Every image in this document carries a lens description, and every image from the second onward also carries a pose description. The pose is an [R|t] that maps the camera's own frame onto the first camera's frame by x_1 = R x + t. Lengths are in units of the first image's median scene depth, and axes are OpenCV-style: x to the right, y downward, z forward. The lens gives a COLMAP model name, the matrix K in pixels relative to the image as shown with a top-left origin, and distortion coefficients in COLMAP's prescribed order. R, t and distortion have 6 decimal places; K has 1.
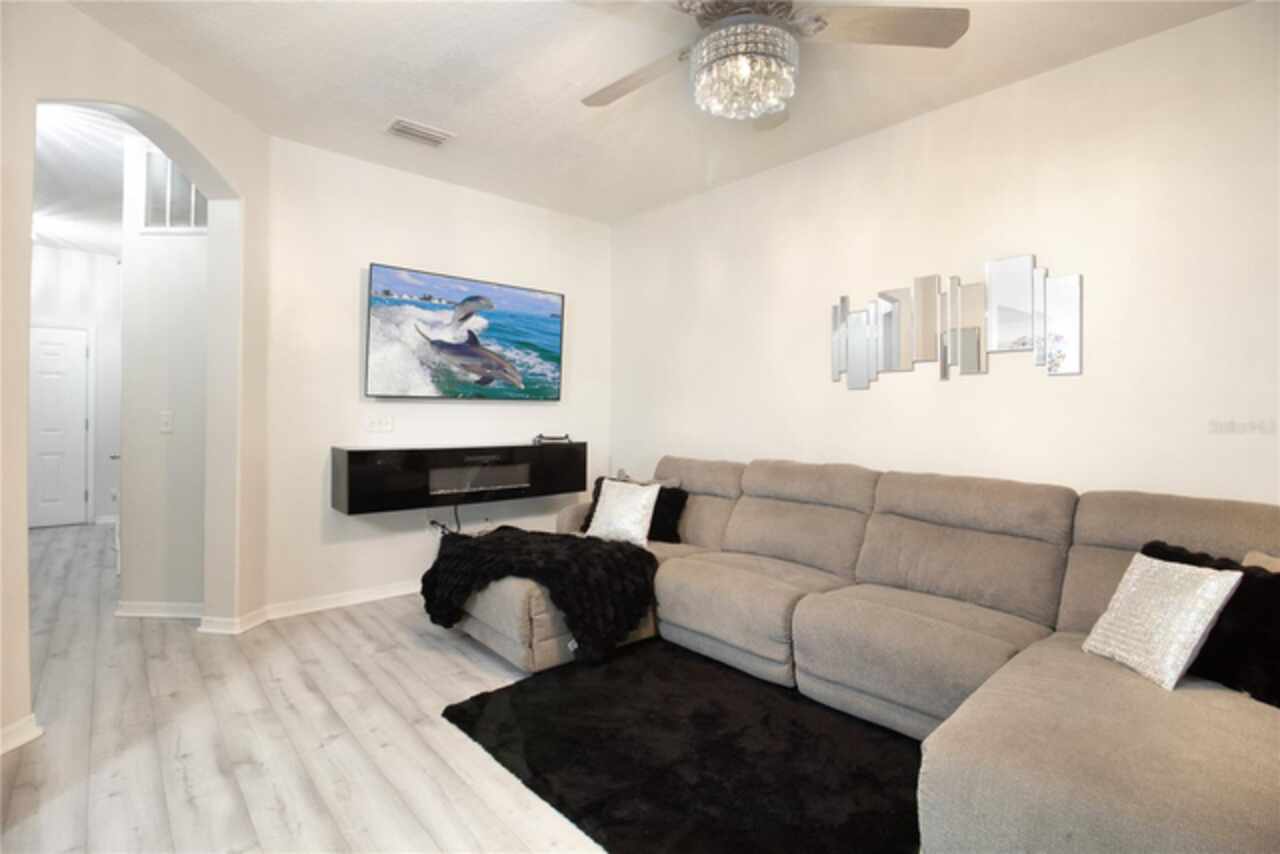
lens RADIAL K [[591.3, 0, 642.4], [0, 591.3, 419.5], [0, 0, 1]] dist [0.002049, -0.014424]
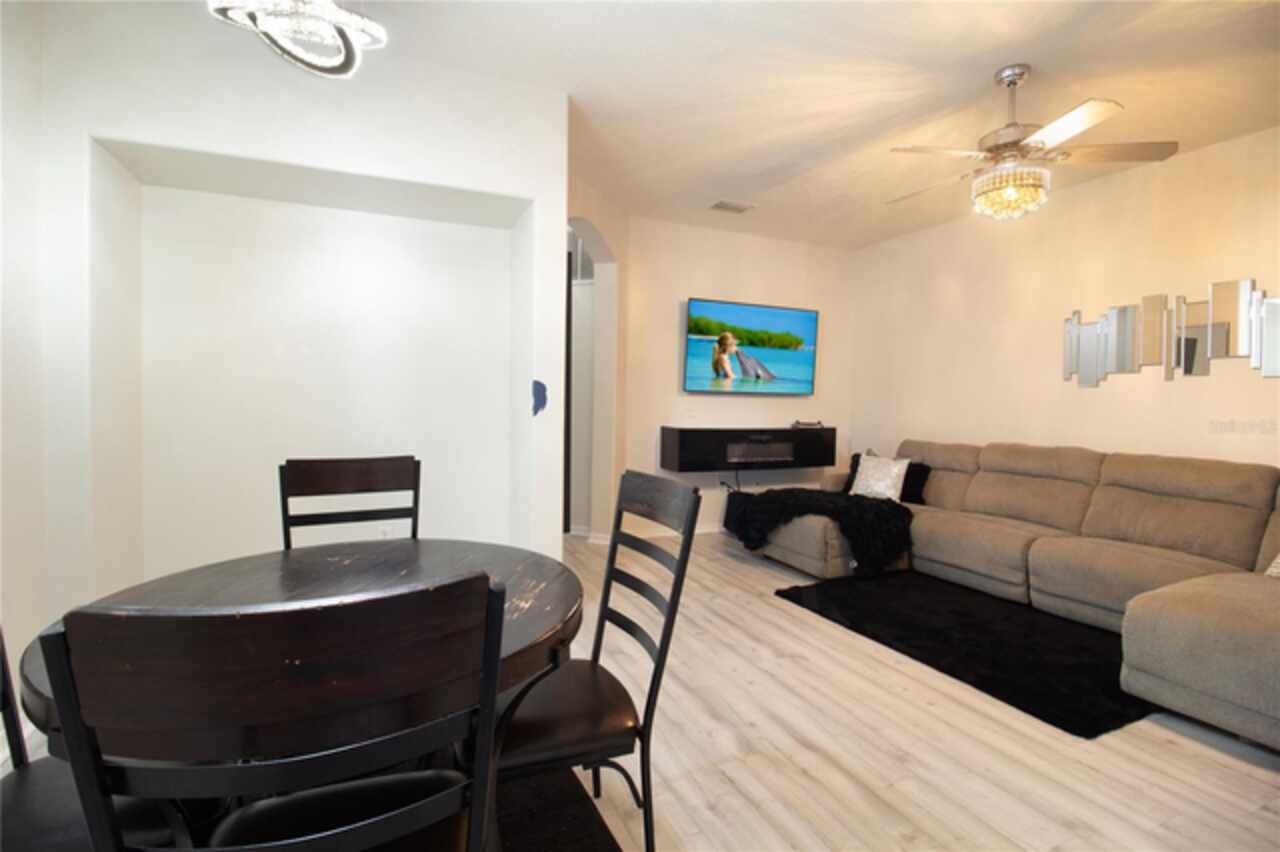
lens RADIAL K [[591.3, 0, 642.4], [0, 591.3, 418.5], [0, 0, 1]] dist [0.002049, -0.014424]
pose [[0.956474, 0.017746, -0.291278, -0.176115], [-0.014099, 0.999794, 0.014617, 0.009518], [0.291478, -0.009874, 0.956527, -0.479110]]
